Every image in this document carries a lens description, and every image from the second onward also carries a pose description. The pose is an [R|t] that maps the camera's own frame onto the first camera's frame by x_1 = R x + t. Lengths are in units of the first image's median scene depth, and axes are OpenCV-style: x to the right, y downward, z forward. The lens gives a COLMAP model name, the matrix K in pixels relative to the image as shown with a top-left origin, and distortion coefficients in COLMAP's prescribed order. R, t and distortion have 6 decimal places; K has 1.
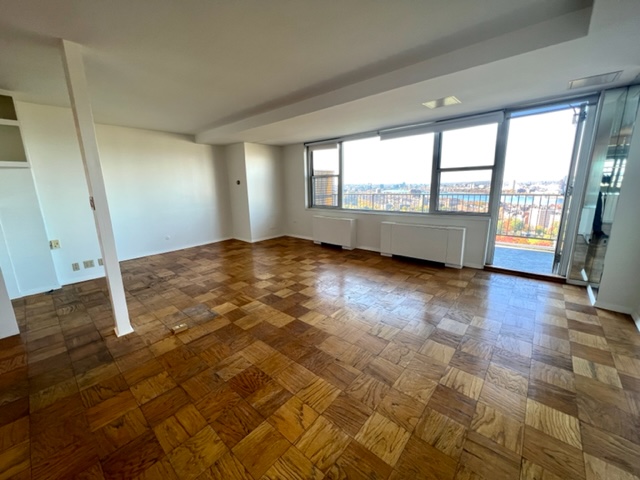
lens RADIAL K [[258.3, 0, 315.9], [0, 258.3, 237.6], [0, 0, 1]] dist [-0.002887, -0.000411]
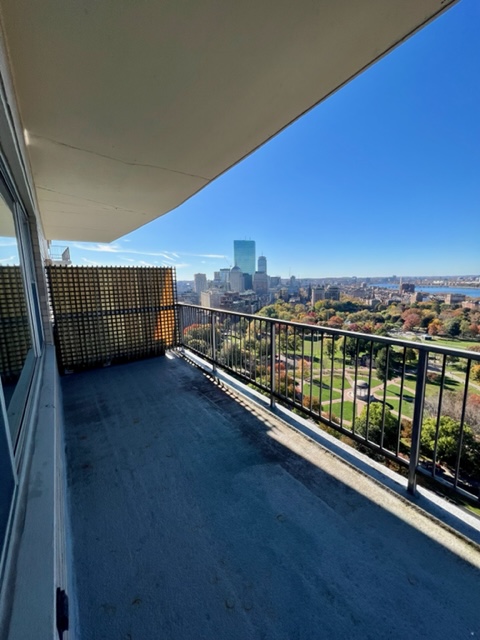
lens RADIAL K [[258.3, 0, 239.9], [0, 258.3, 322.6], [0, 0, 1]] dist [-0.002887, -0.000411]
pose [[0.977327, 0.032638, -0.209206, 0.646234], [-0.039455, 0.998815, -0.028494, -0.210900], [0.208028, 0.036102, 0.977456, 0.797957]]
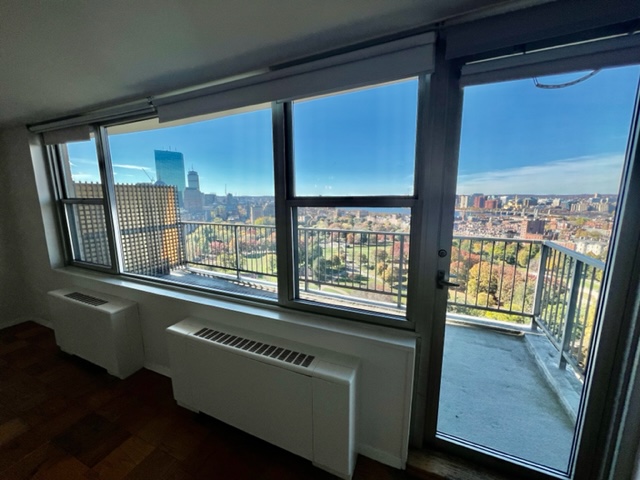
lens RADIAL K [[258.3, 0, 320.0], [0, 258.3, 241.2], [0, 0, 1]] dist [-0.002887, -0.000411]
pose [[0.948884, -0.039239, 0.313176, 0.354801], [0.048974, 0.998529, -0.023274, -0.171438], [-0.311802, 0.037422, 0.949410, 0.554855]]
